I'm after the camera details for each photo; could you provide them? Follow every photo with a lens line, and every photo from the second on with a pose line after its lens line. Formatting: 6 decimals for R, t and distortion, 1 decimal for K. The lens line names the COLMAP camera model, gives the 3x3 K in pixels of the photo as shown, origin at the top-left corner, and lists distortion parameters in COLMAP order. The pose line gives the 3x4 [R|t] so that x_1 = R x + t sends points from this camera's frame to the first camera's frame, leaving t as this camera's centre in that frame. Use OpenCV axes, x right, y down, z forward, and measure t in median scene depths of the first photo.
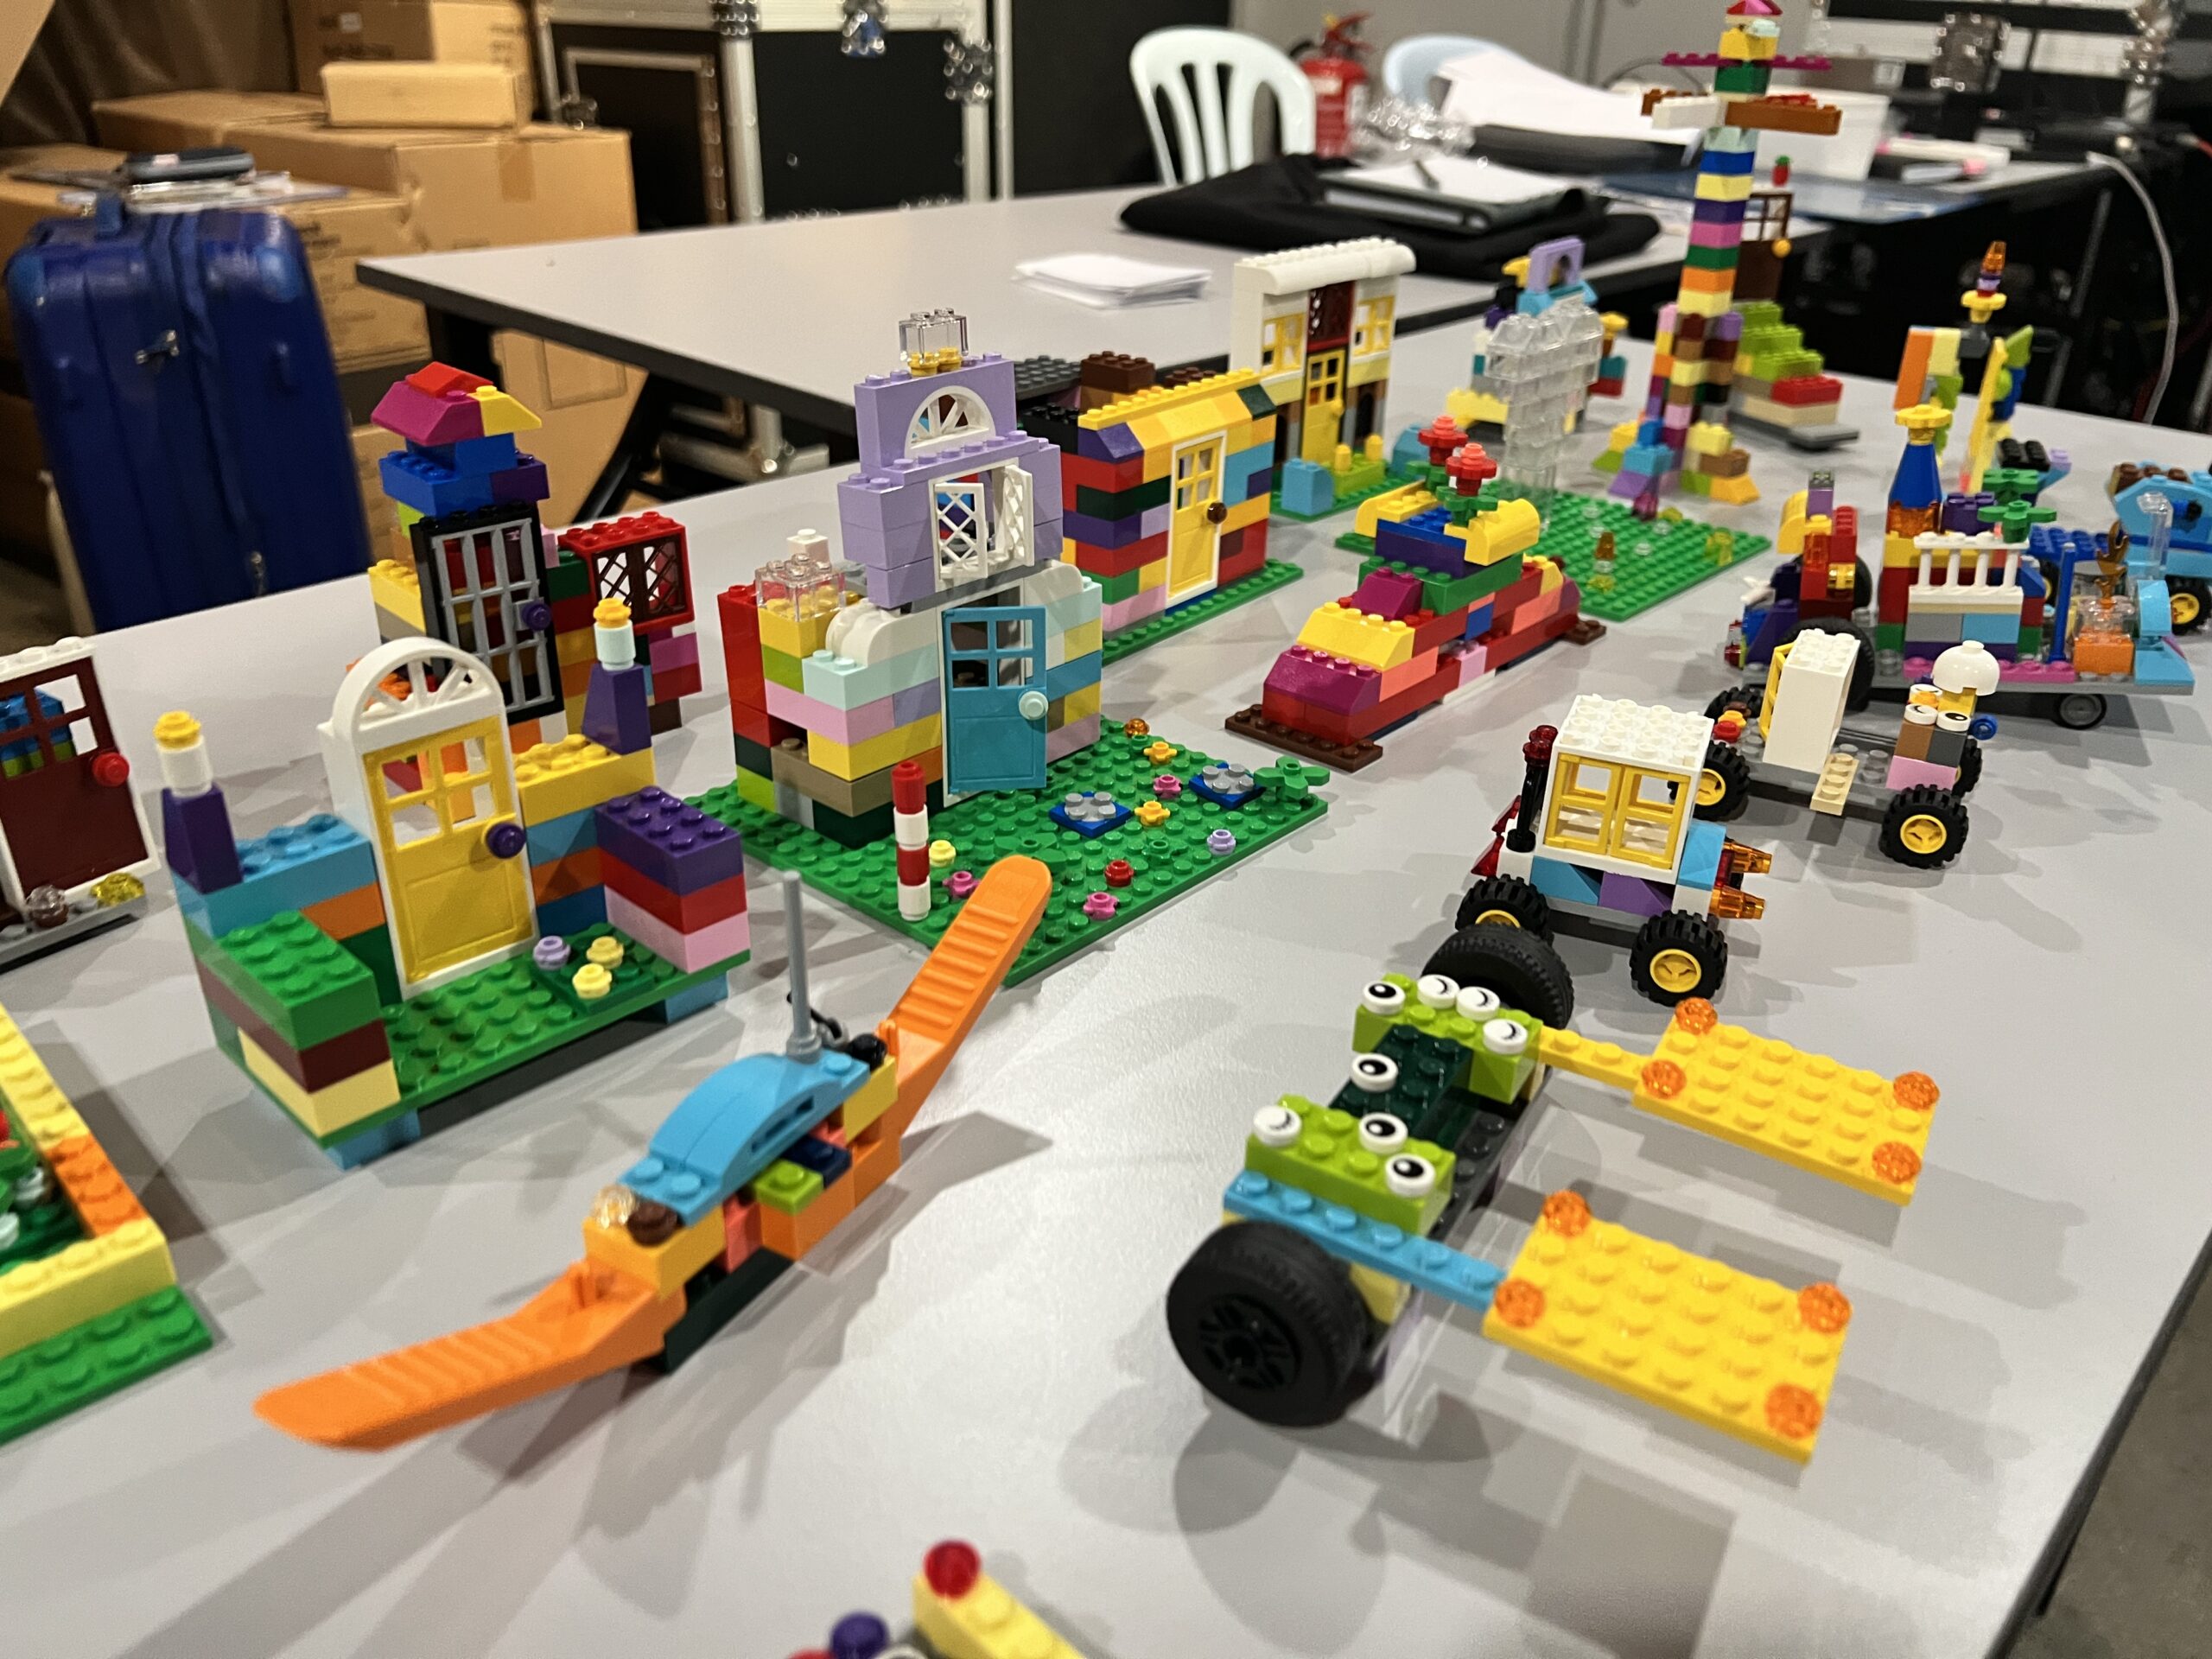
lens RADIAL K [[1733.1, 0, 1106.0], [0, 1733.1, 829.5], [0, 0, 1]] dist [0.005449, 0.004876]
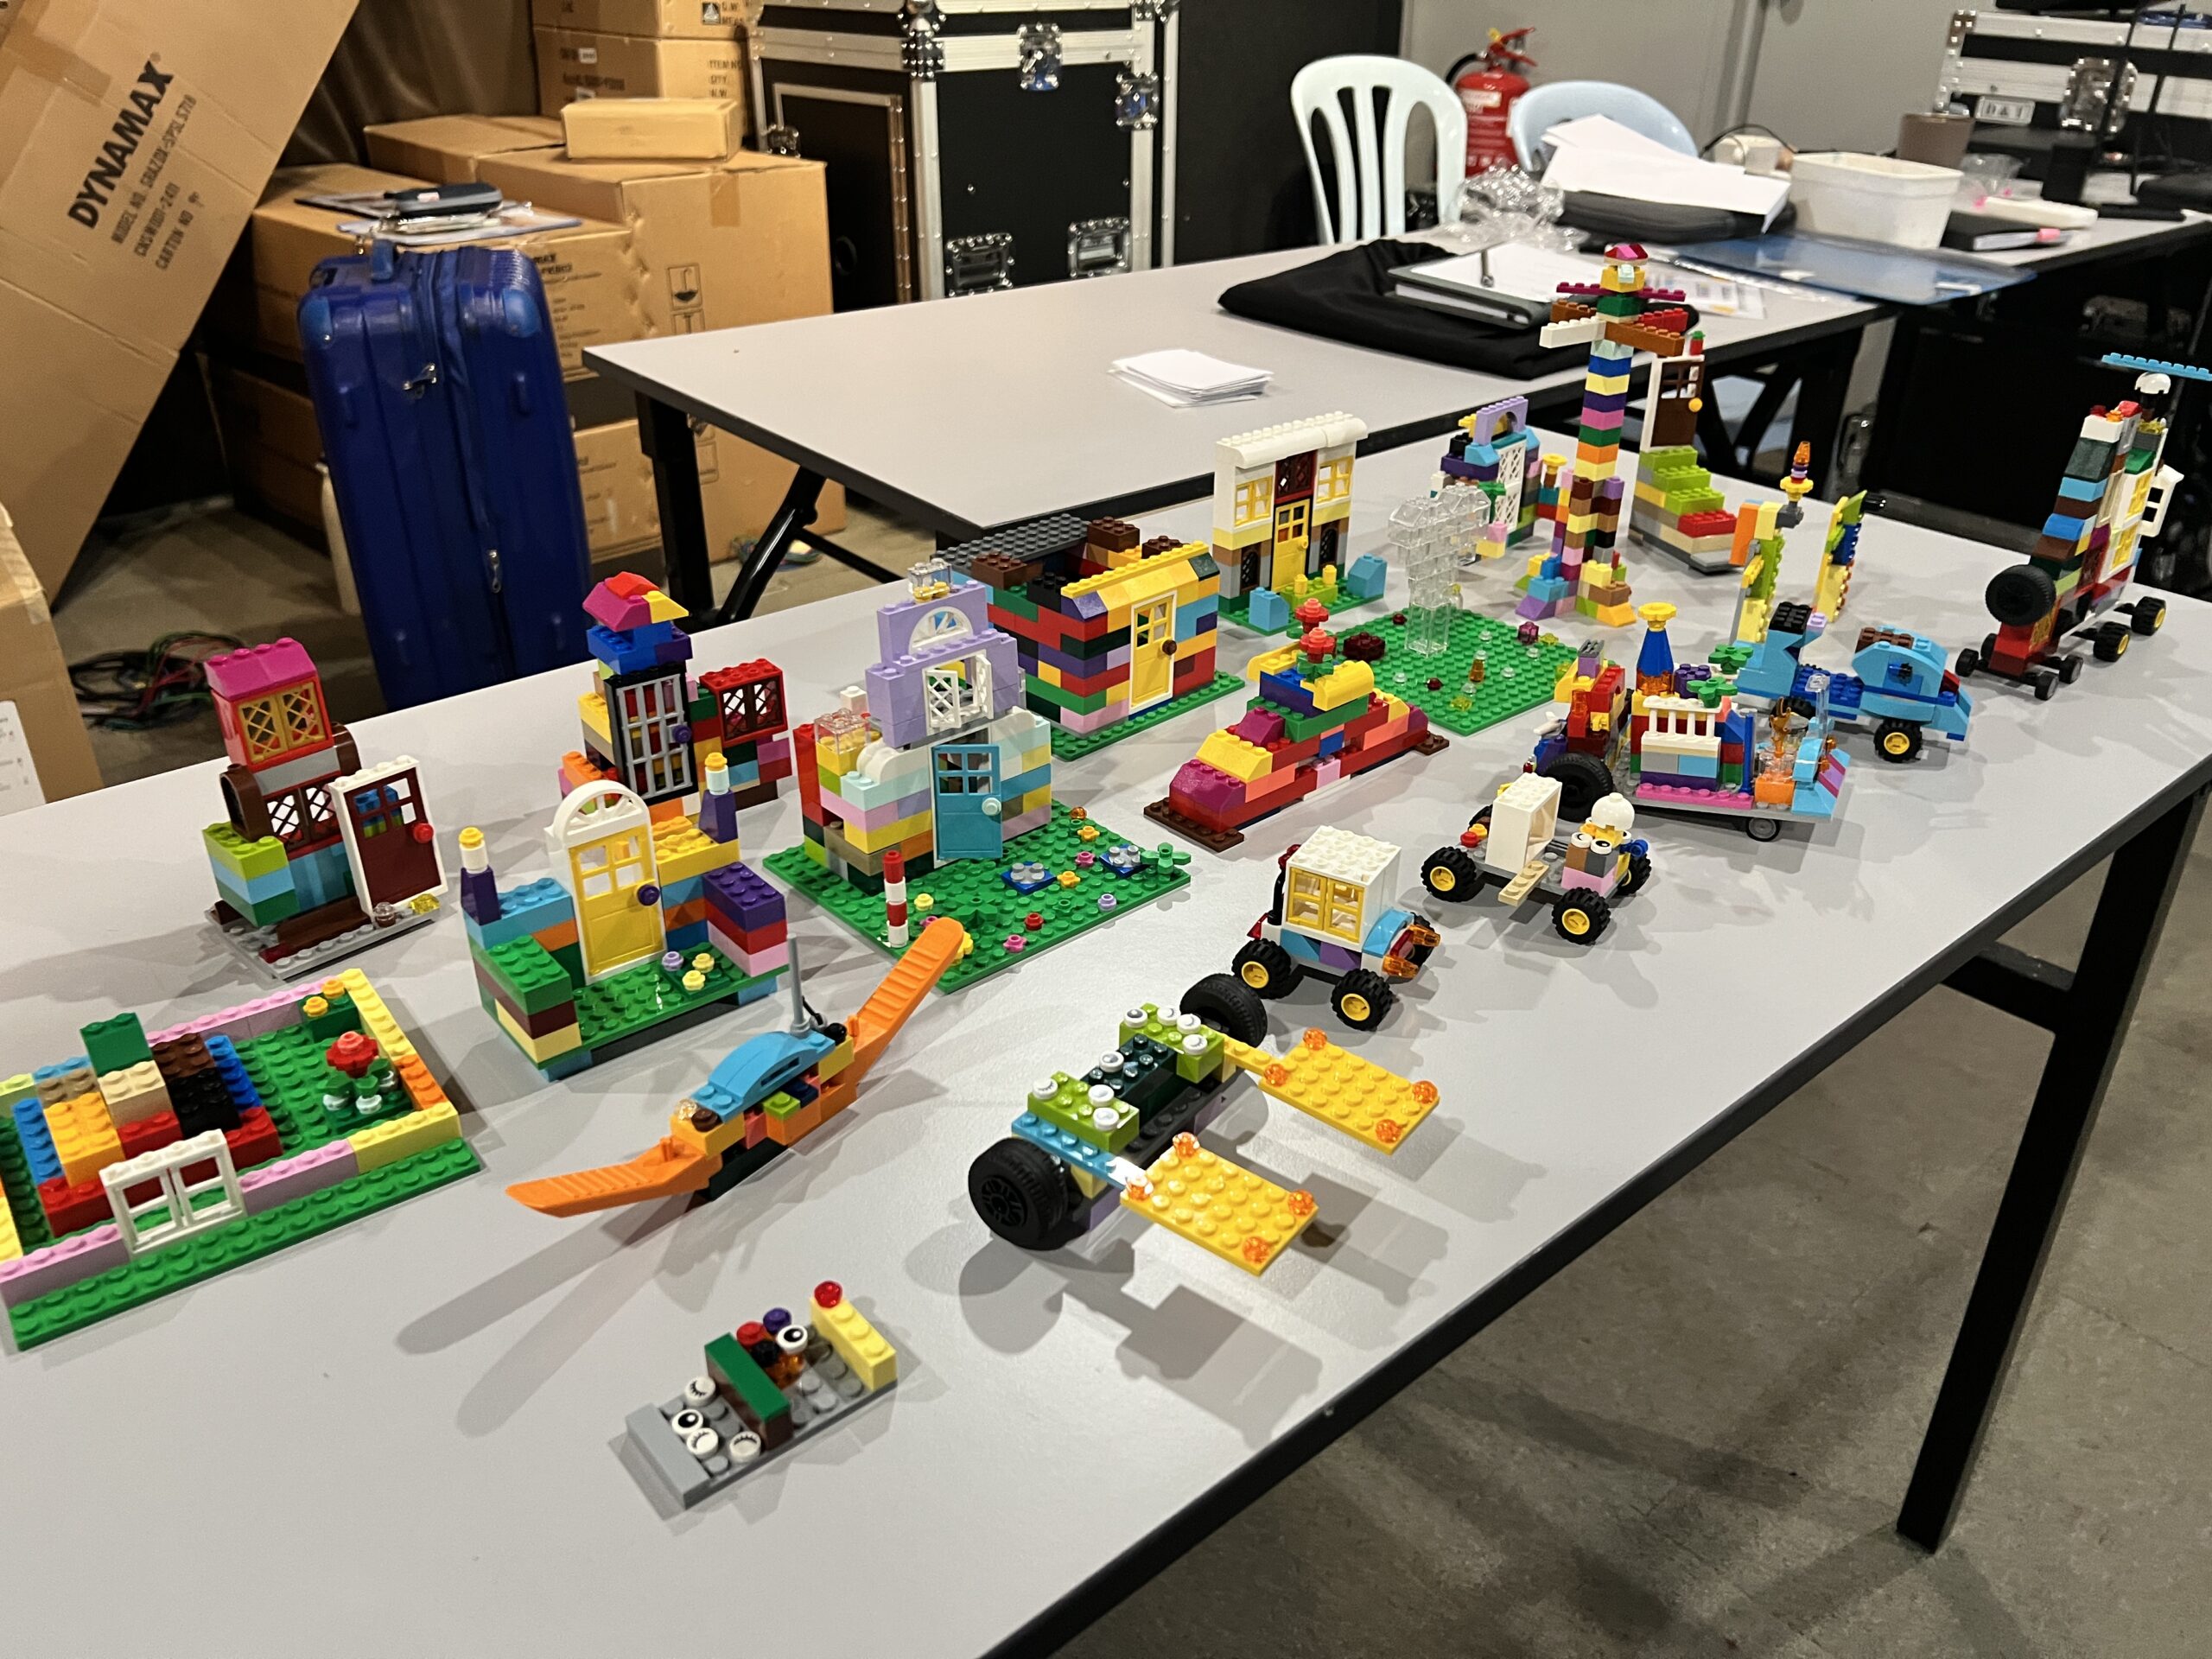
lens RADIAL K [[1668.2, 0, 1094.0], [0, 1668.2, 827.3], [0, 0, 1]] dist [0.062469, -0.068854]
pose [[0.993523, 0.046274, -0.103784, 0.202926], [-0.043771, 0.998696, 0.026270, -0.096318], [0.104864, -0.021558, 0.994253, -0.466255]]
